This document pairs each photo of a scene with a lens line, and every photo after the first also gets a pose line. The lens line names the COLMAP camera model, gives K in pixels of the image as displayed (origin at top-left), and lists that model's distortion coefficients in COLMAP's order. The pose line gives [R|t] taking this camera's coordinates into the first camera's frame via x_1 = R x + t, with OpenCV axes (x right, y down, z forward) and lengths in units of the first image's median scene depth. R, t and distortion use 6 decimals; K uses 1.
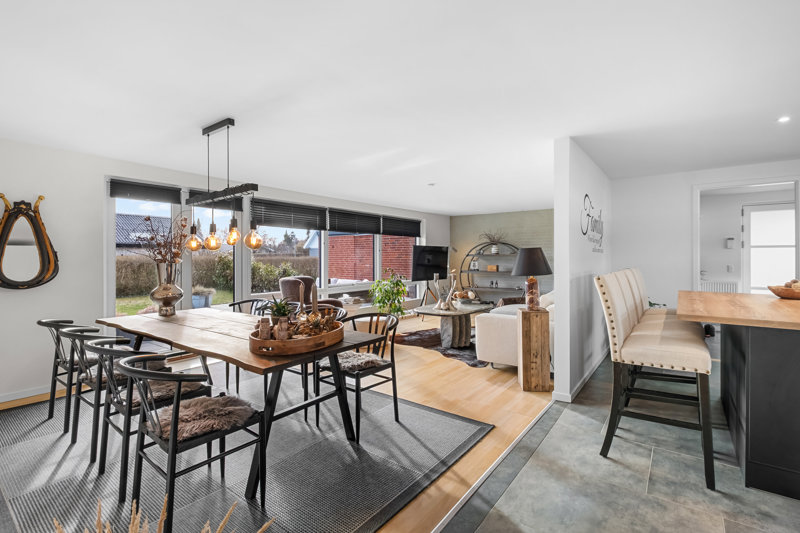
lens RADIAL K [[364.5, 0, 399.7], [0, 364.5, 268.5], [0, 0, 1]] dist [-0.002281, -0.000003]
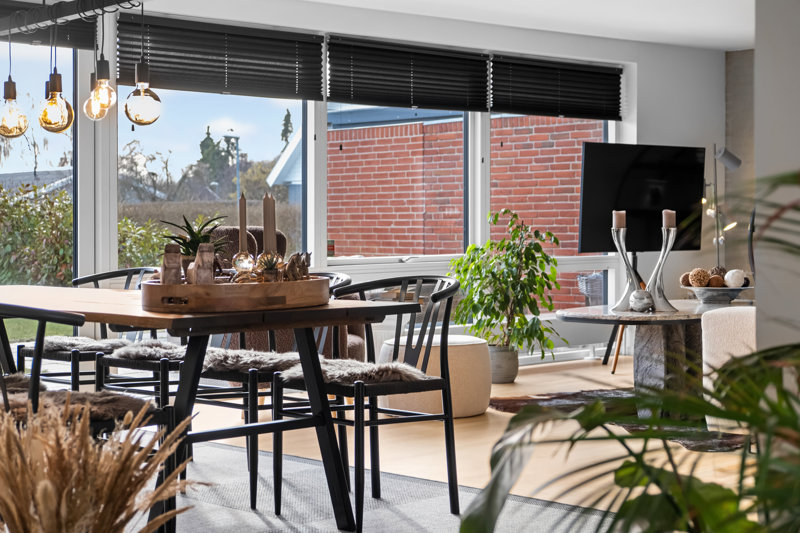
lens RADIAL K [[1406.5, 0, 399.5], [0, 1406.5, 263.3], [0, 0, 1]] dist [0.004220, 0.000000]
pose [[0.986192, -0.002588, -0.165586, 0.087350], [0.001962, 0.999990, -0.003941, 0.052768], [0.165595, 0.003561, 0.986187, -0.285560]]
